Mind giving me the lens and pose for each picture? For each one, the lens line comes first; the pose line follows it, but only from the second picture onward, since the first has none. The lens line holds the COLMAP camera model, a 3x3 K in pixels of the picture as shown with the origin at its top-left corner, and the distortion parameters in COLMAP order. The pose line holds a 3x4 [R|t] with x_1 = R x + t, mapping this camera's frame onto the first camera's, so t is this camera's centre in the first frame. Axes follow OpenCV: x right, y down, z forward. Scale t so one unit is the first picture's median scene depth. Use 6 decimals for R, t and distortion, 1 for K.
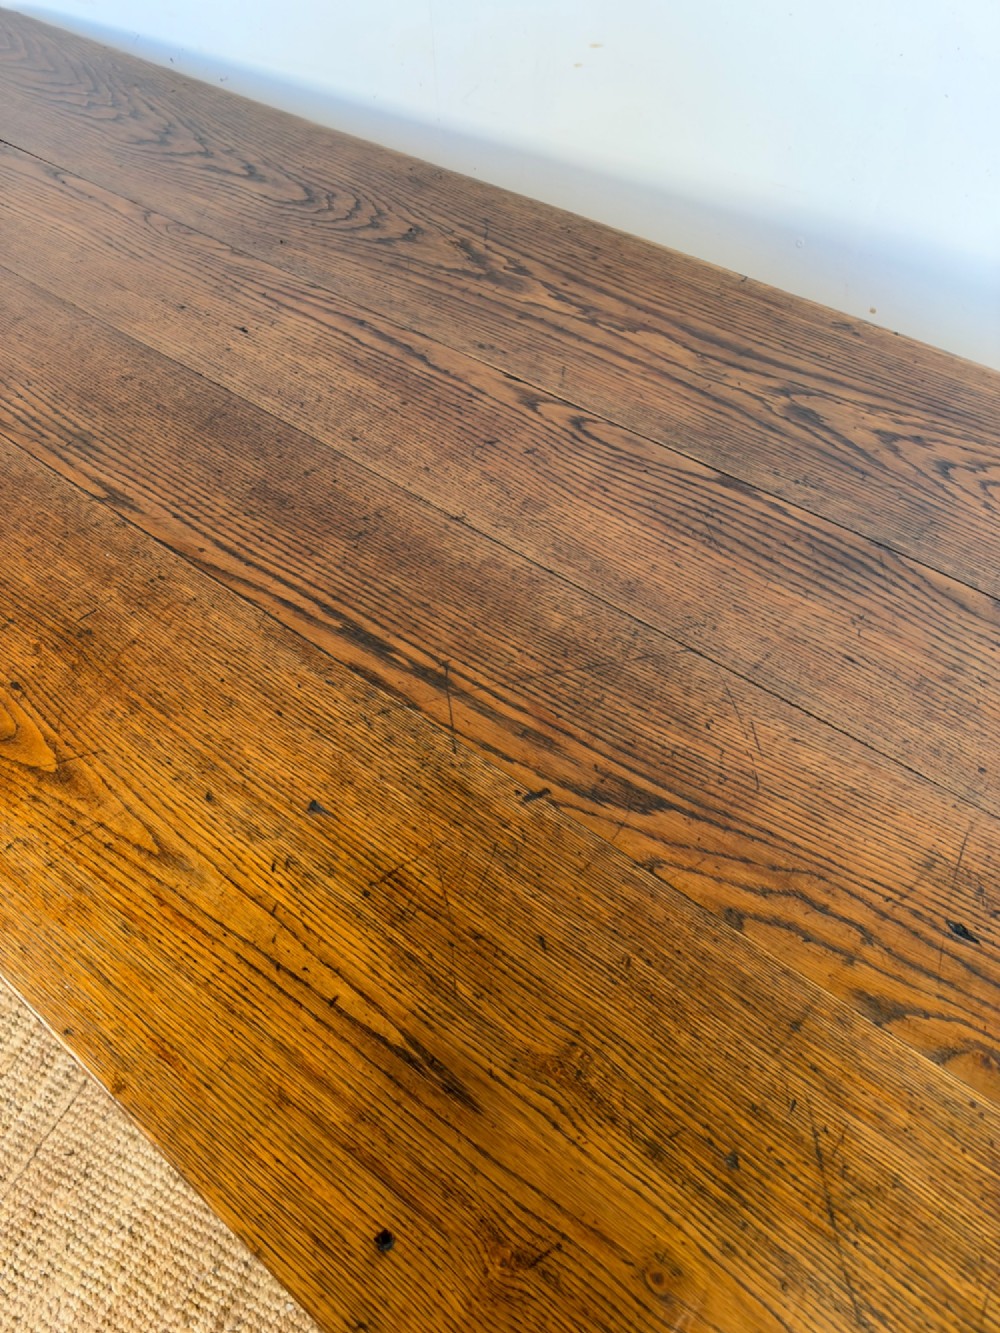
lens RADIAL K [[1025.8, 0, 500.9], [0, 1025.8, 698.0], [0, 0, 1]] dist [0.012350, -0.008167]
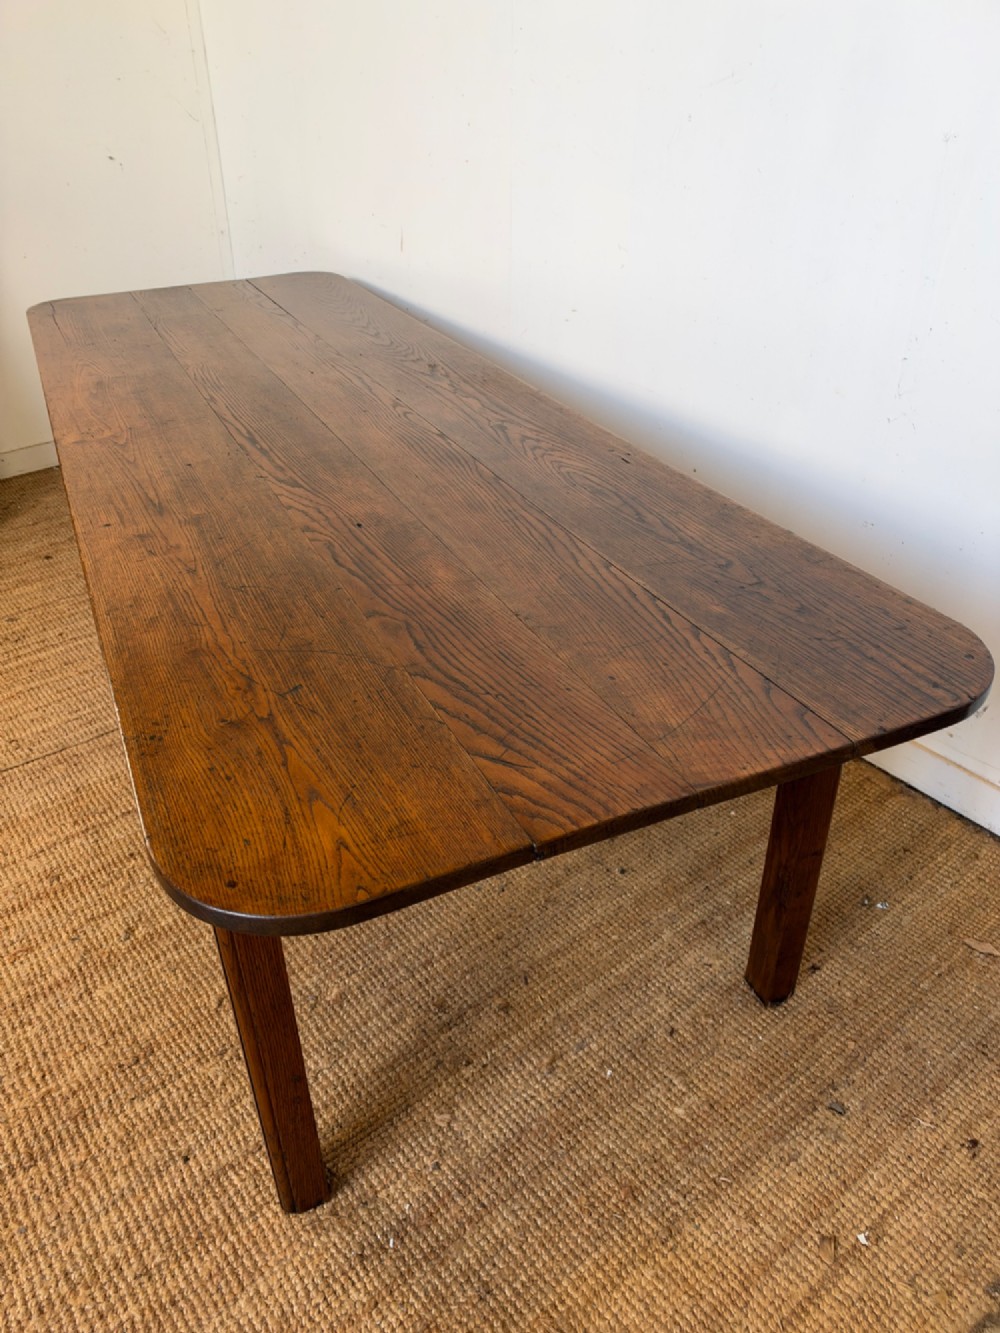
lens RADIAL K [[1010.4, 0, 473.9], [0, 1010.4, 663.6], [0, 0, 1]] dist [-0.016469, 0.010415]
pose [[0.897247, 0.255542, -0.360064, 1.085059], [-0.362232, 0.892320, -0.269356, 0.707201], [0.252461, 0.372106, 0.893197, -0.642525]]
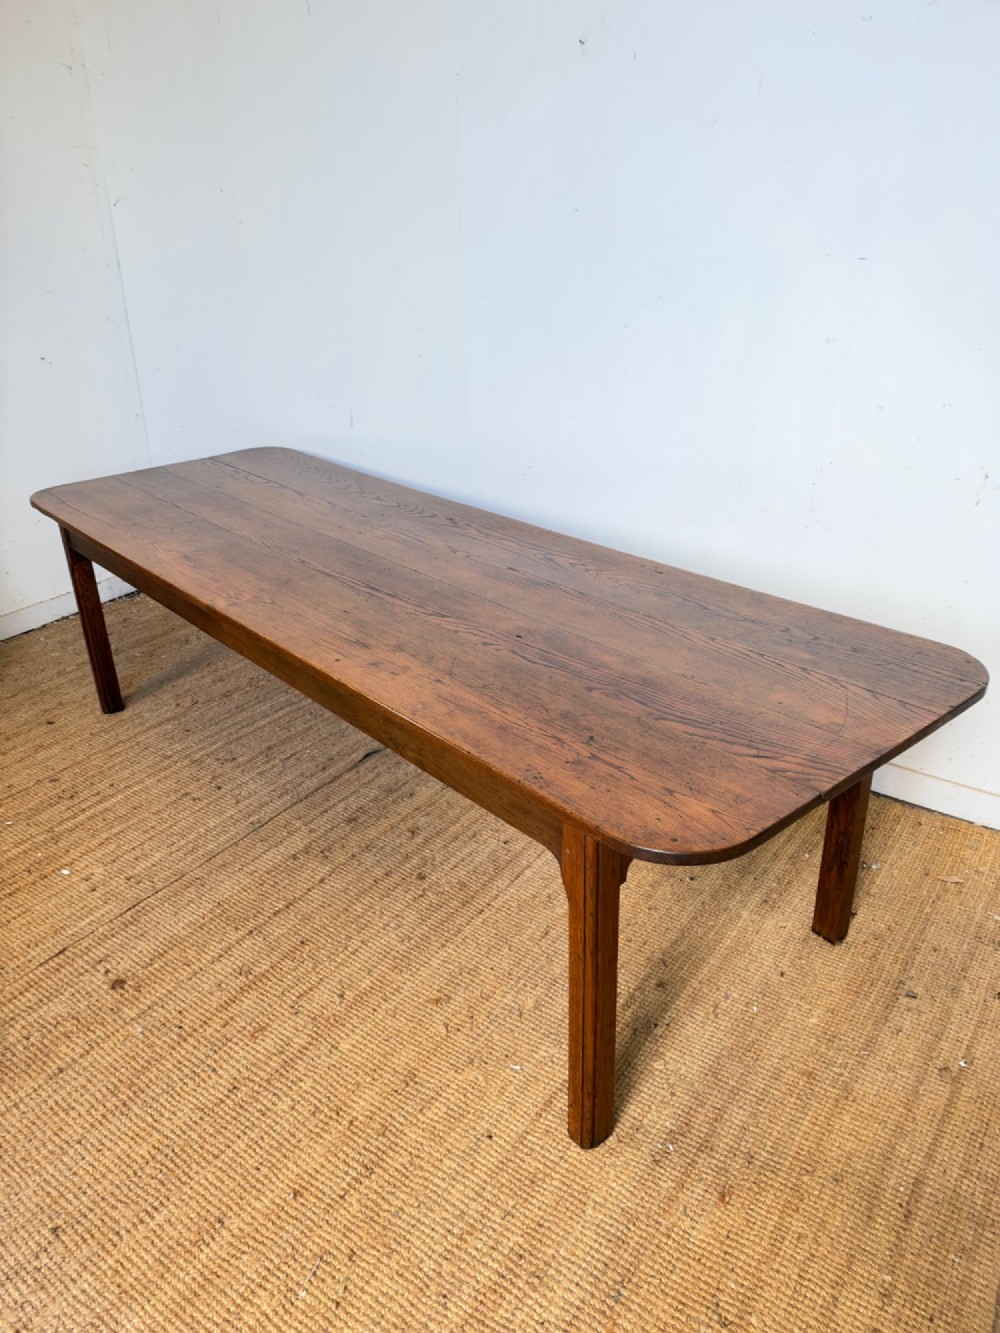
lens RADIAL K [[1010.4, 0, 494.6], [0, 1010.4, 646.6], [0, 0, 1]] dist [-0.016469, 0.010415]
pose [[0.985507, 0.086253, -0.146073, 0.560622], [-0.144690, 0.876898, -0.458383, 1.173777], [0.088554, 0.472875, 0.876668, -1.252355]]
